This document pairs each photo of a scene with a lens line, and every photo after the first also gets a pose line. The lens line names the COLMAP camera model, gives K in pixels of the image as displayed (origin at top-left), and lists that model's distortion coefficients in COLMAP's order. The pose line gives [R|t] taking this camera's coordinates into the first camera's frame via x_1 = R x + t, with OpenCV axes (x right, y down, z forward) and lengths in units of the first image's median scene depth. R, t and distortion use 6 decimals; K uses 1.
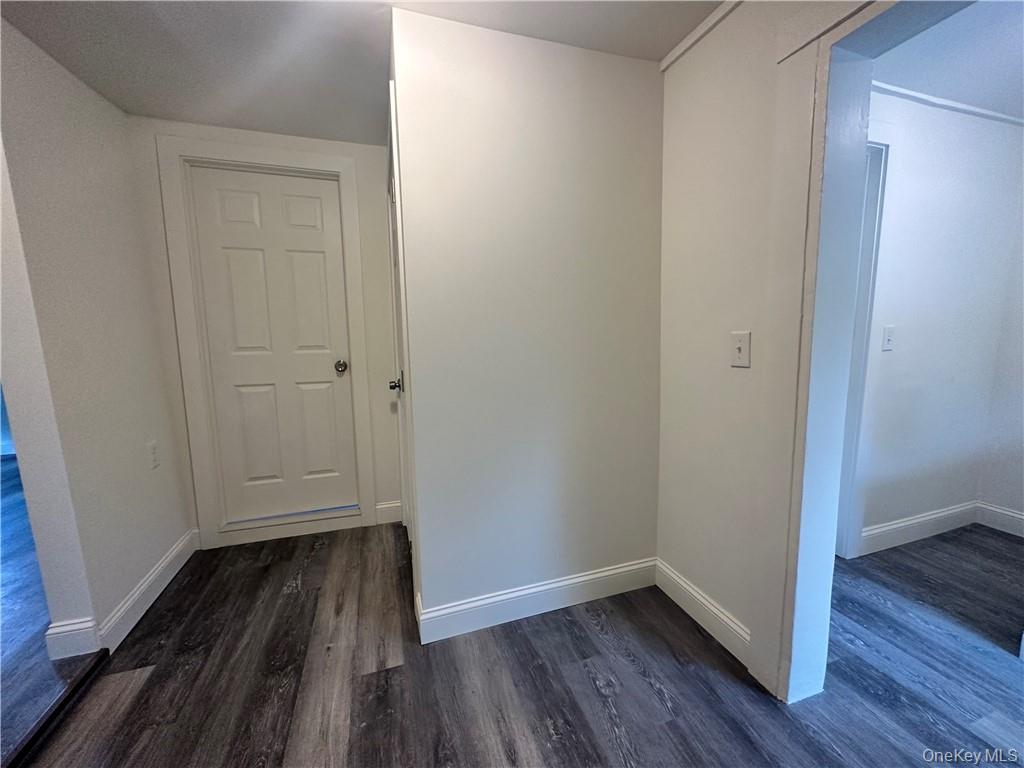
lens RADIAL K [[408.0, 0, 513.9], [0, 408.0, 384.6], [0, 0, 1]] dist [-0.003552, 0.000836]
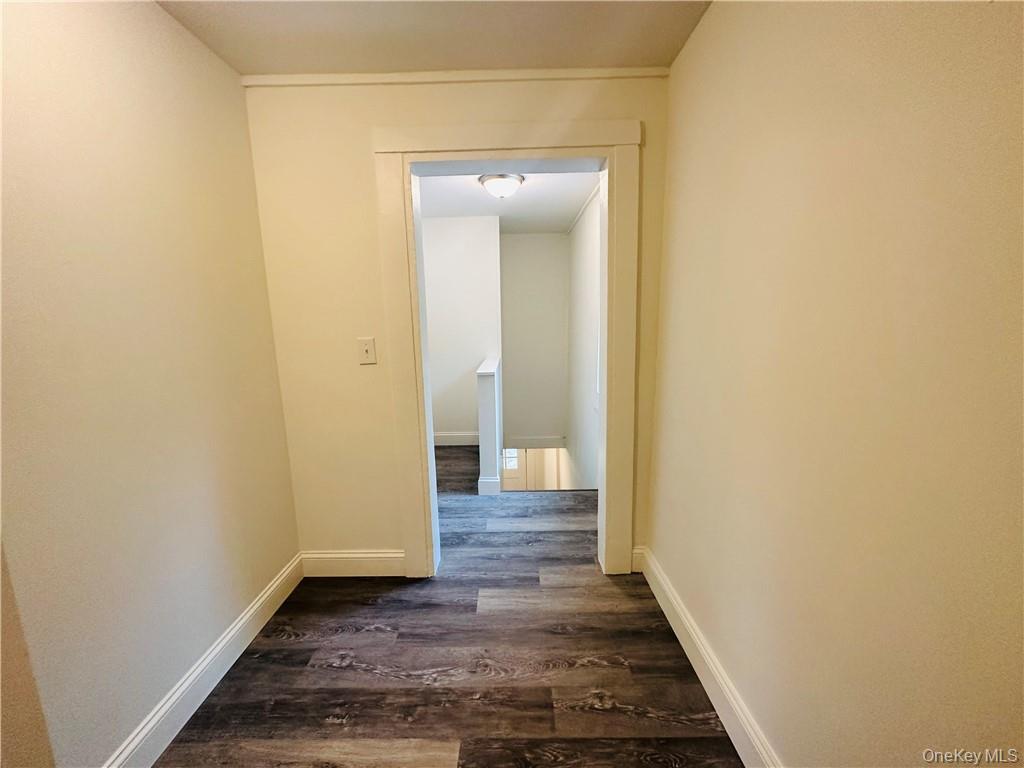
lens RADIAL K [[408.0, 0, 509.2], [0, 408.0, 386.7], [0, 0, 1]] dist [-0.003552, 0.000836]
pose [[0.318086, -0.137606, 0.938022, -0.567872], [0.140955, 0.985278, 0.096740, -0.035360], [-0.937525, 0.101447, 0.332800, 0.132758]]
